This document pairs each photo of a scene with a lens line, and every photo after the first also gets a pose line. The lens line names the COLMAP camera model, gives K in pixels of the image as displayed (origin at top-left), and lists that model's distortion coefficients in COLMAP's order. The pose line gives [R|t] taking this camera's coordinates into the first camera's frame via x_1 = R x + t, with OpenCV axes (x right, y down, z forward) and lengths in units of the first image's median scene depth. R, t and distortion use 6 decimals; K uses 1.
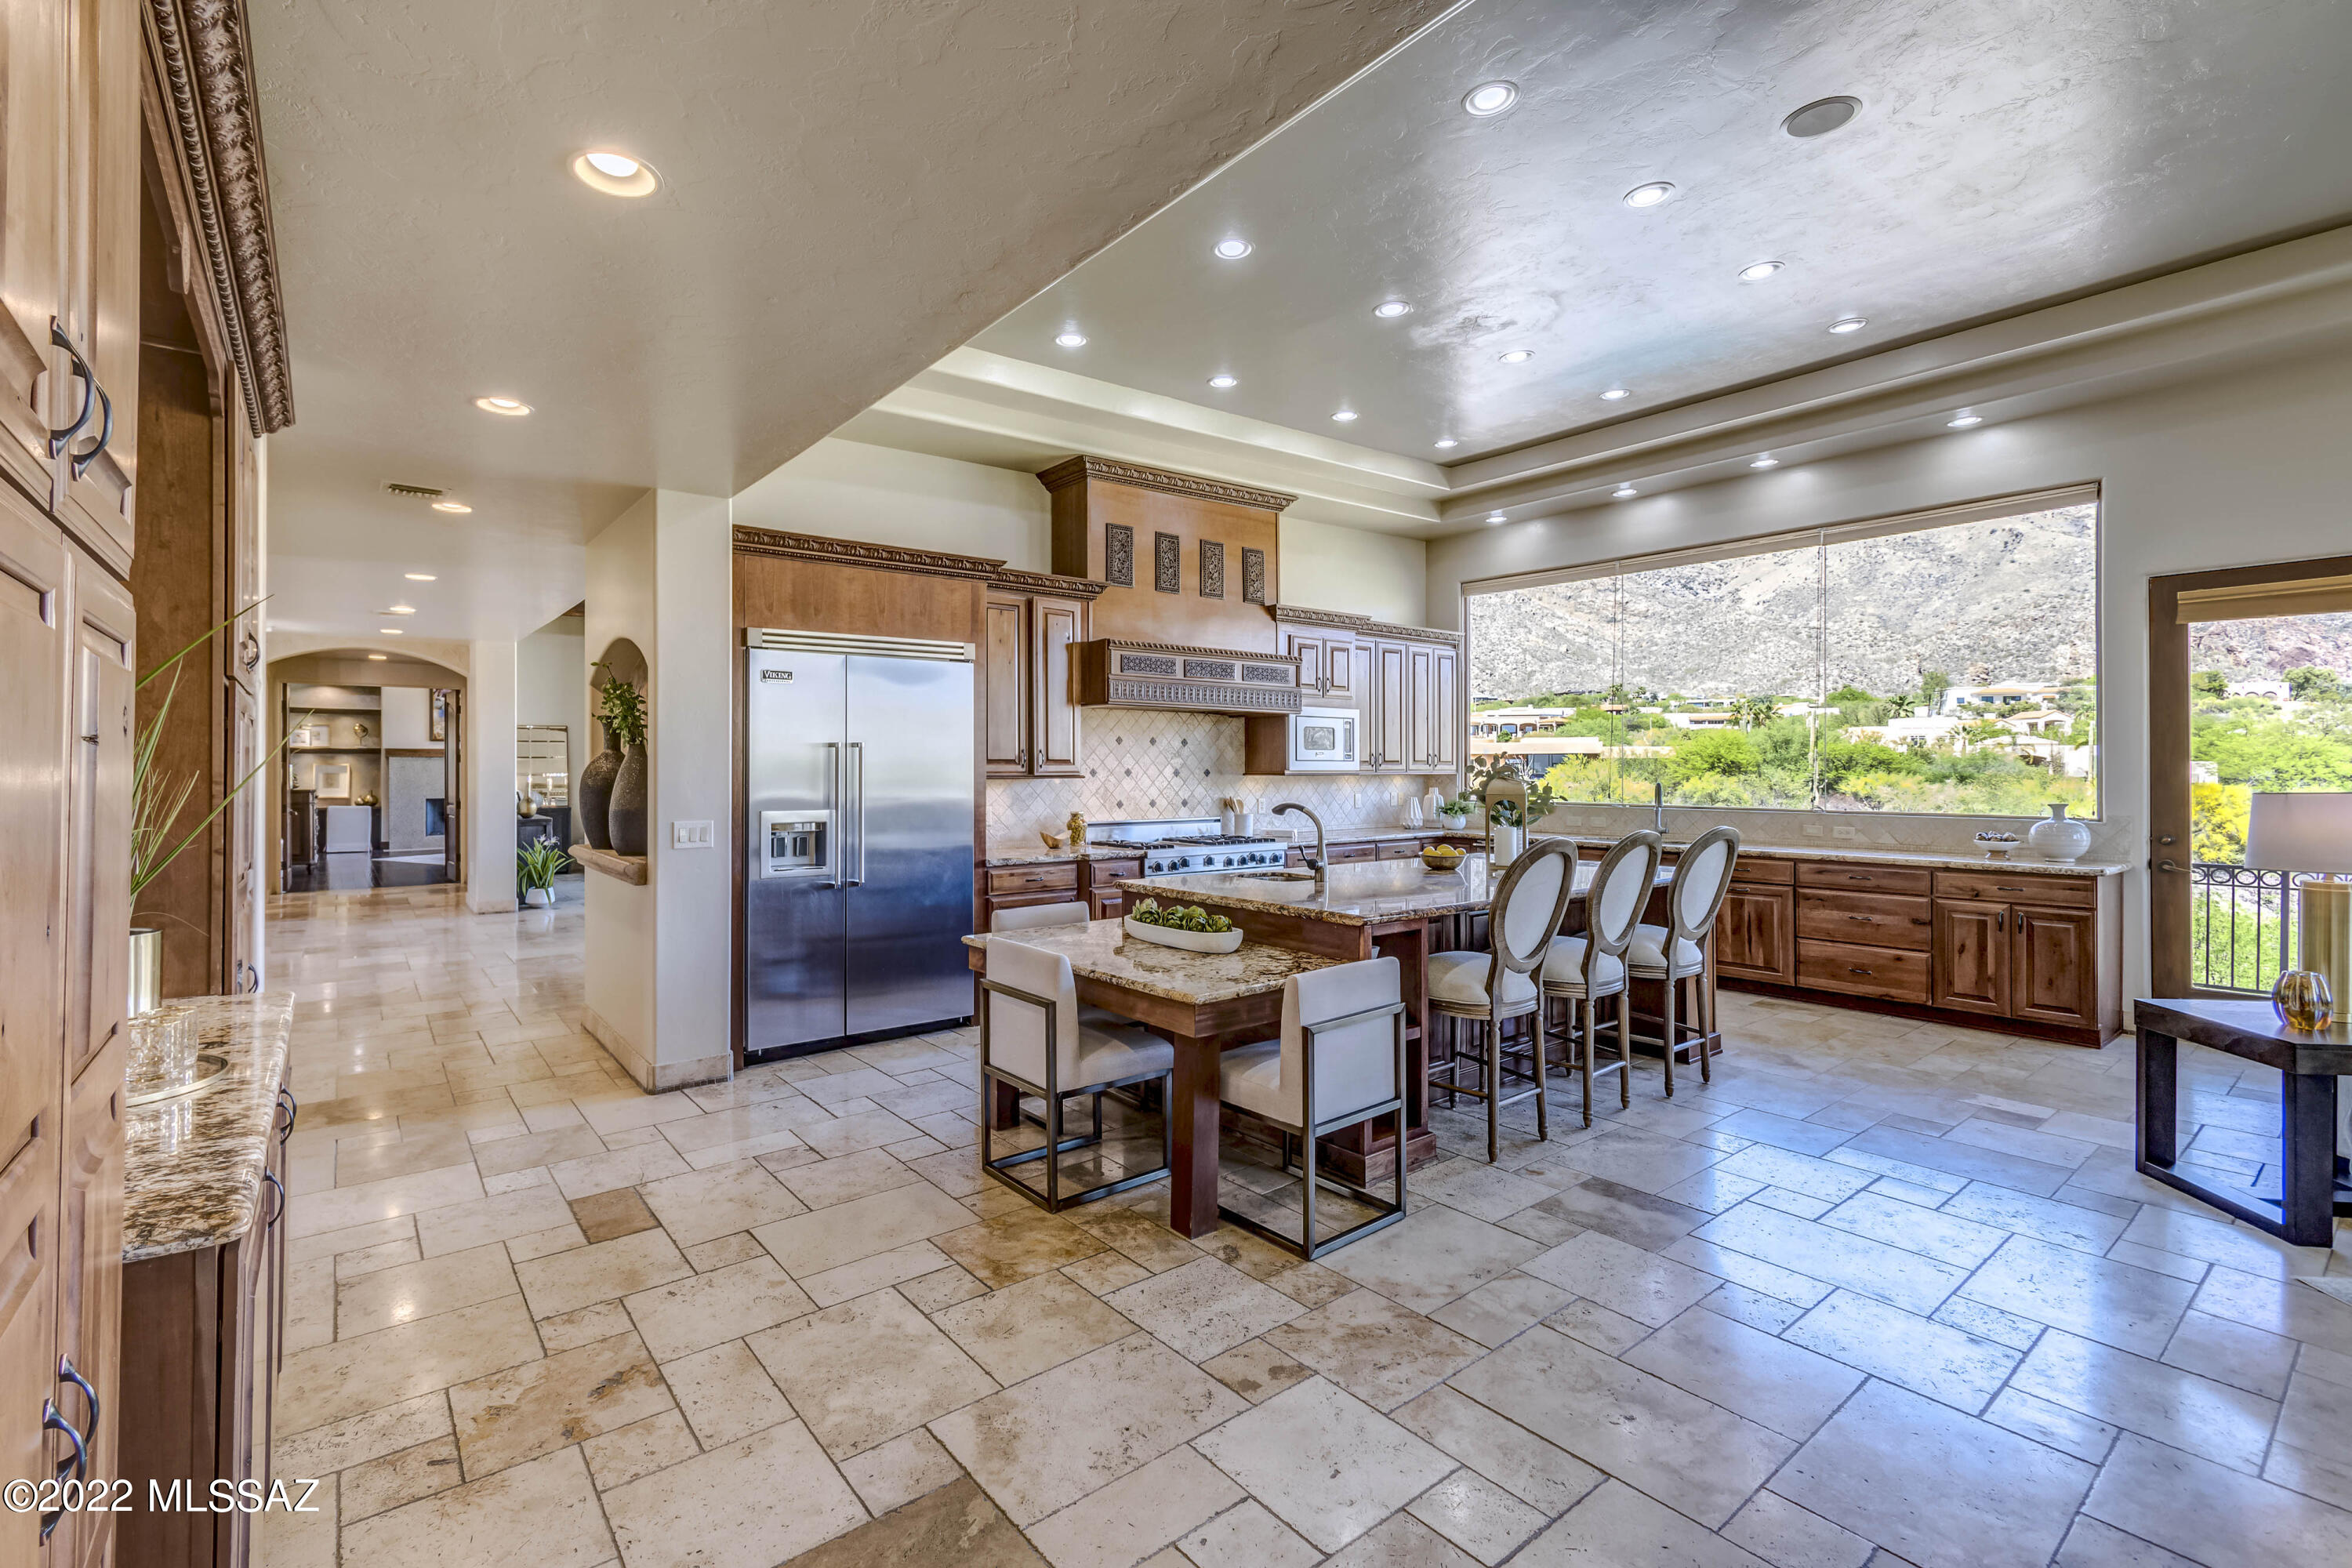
lens RADIAL K [[1039.4, 0, 1173.8], [0, 1039.4, 772.1], [0, 0, 1]] dist [-0.001188, -0.000095]
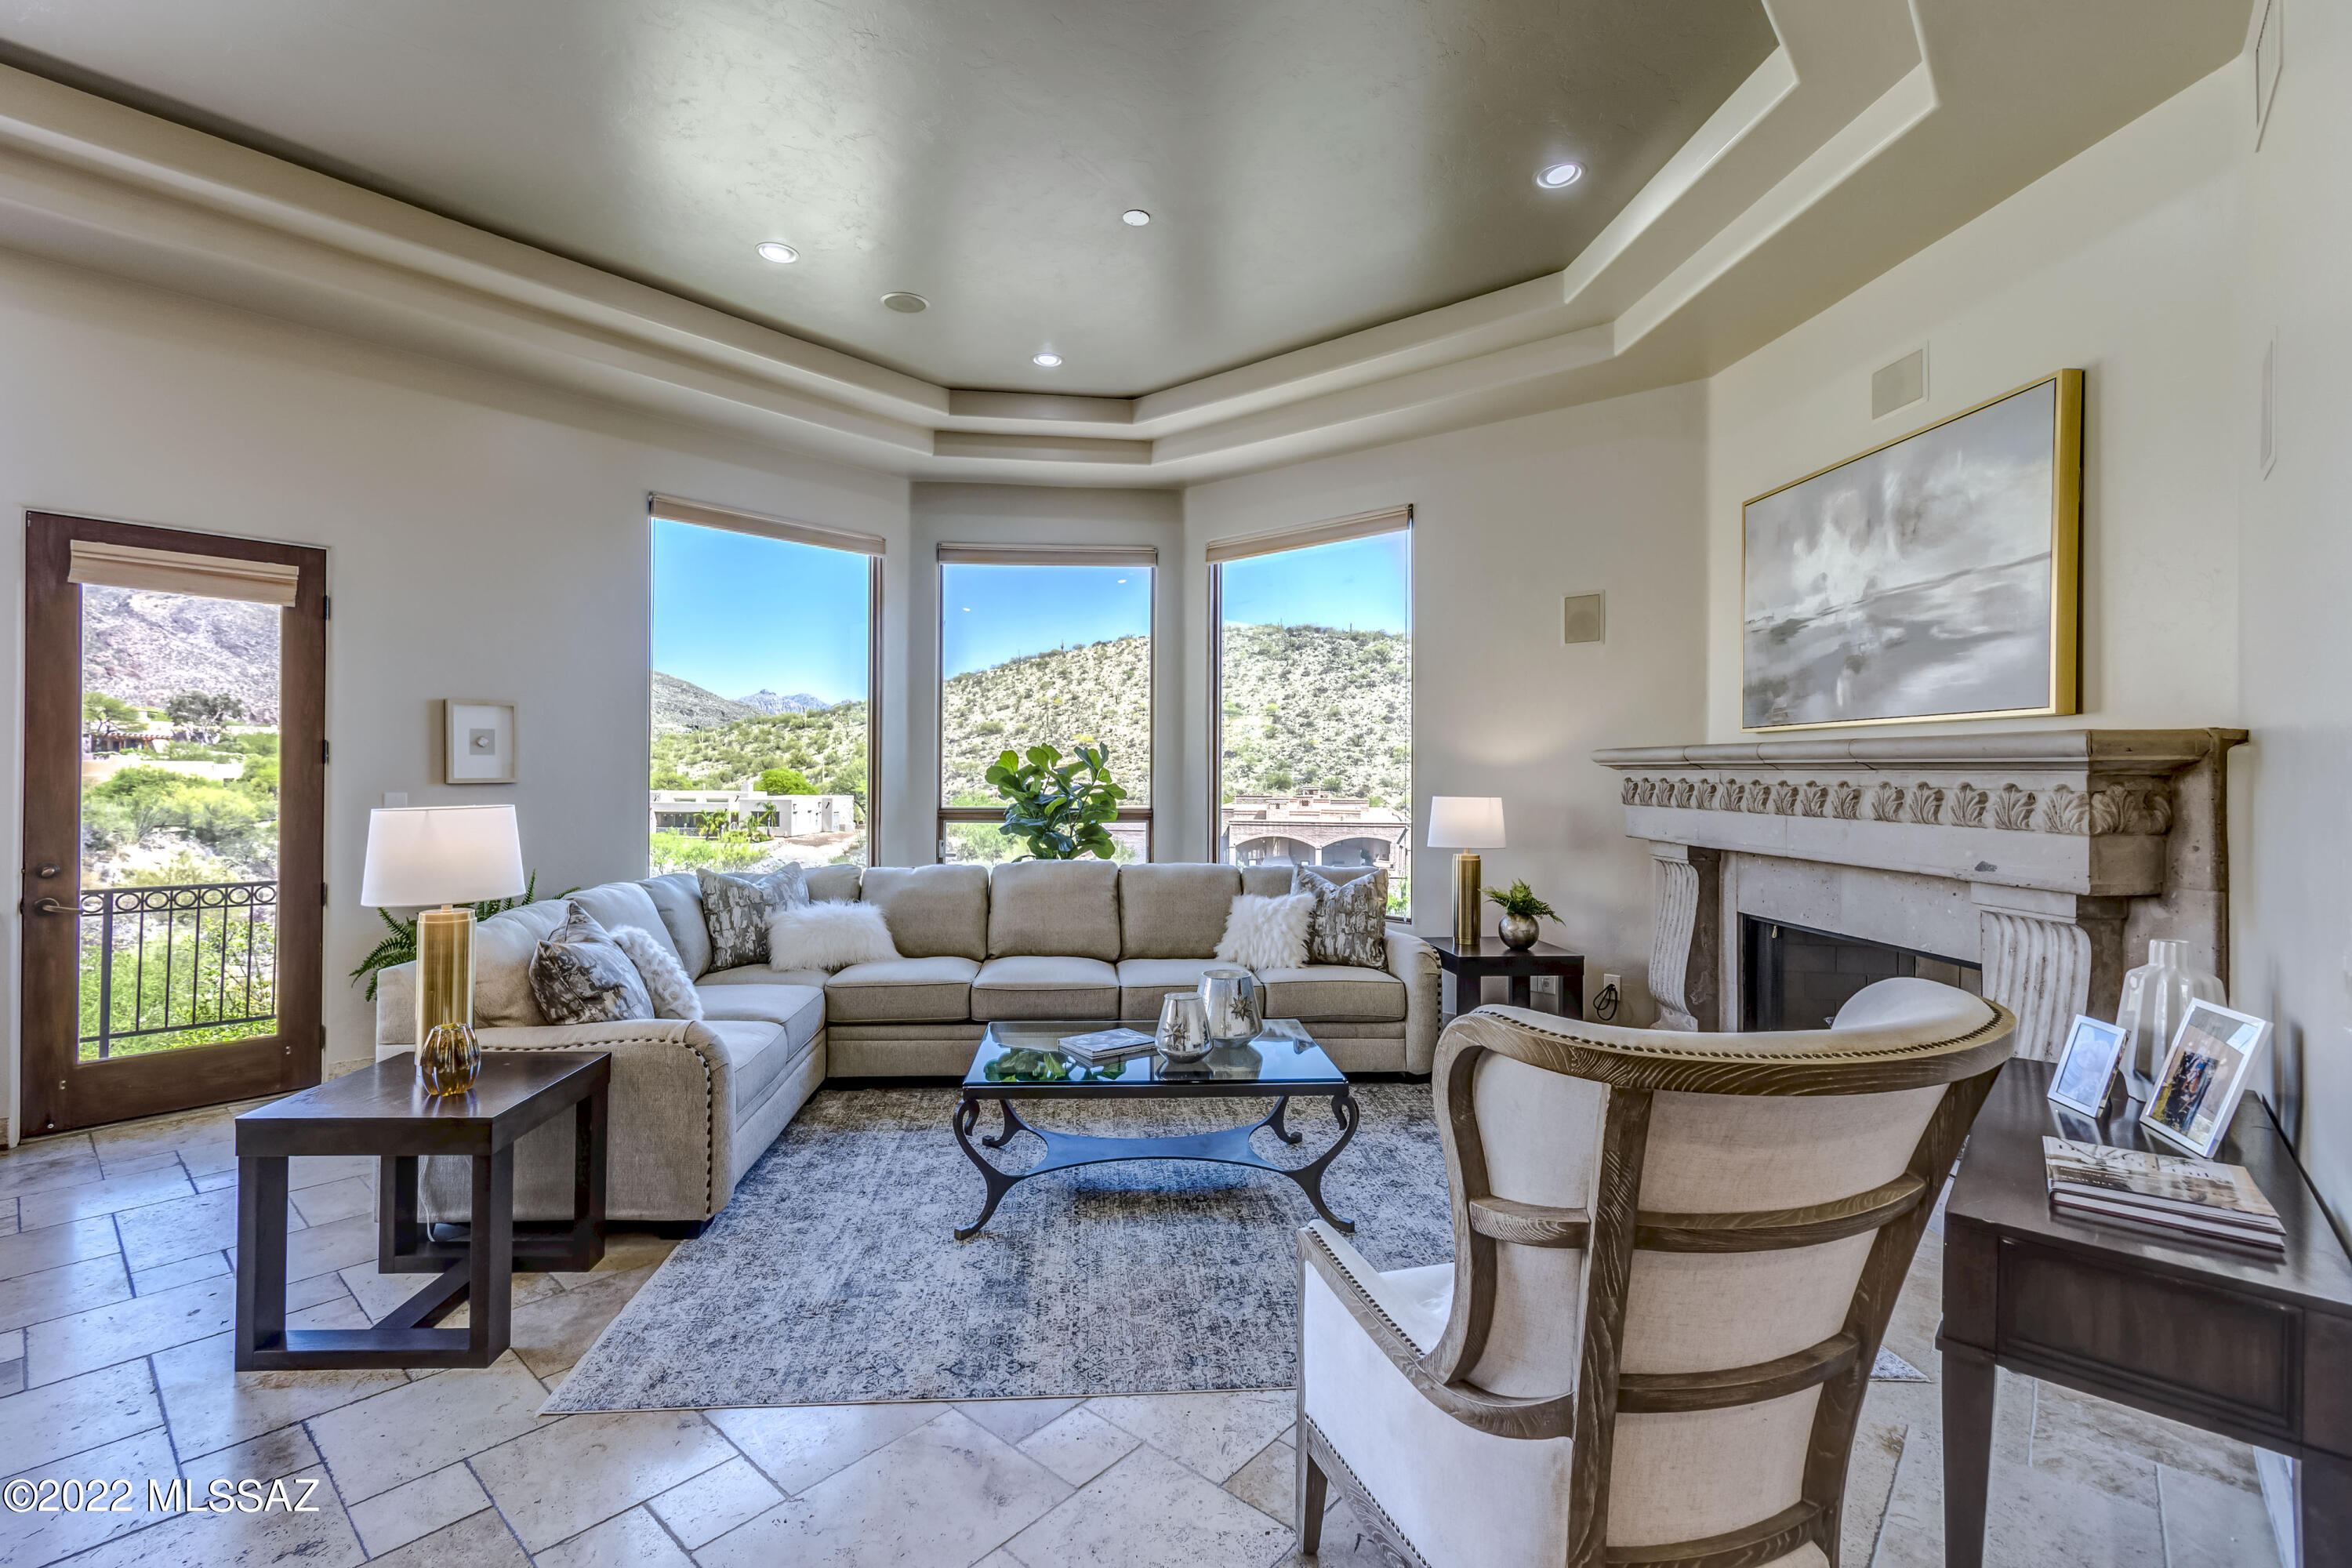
lens RADIAL K [[1039.4, 0, 1171.6], [0, 1039.4, 772.0], [0, 0, 1]] dist [-0.001188, -0.000095]
pose [[-0.162610, 0.013337, 0.986600, 0.103543], [-0.010745, 0.999825, -0.015287, -0.002270], [-0.986632, -0.013087, -0.162439, 0.342914]]
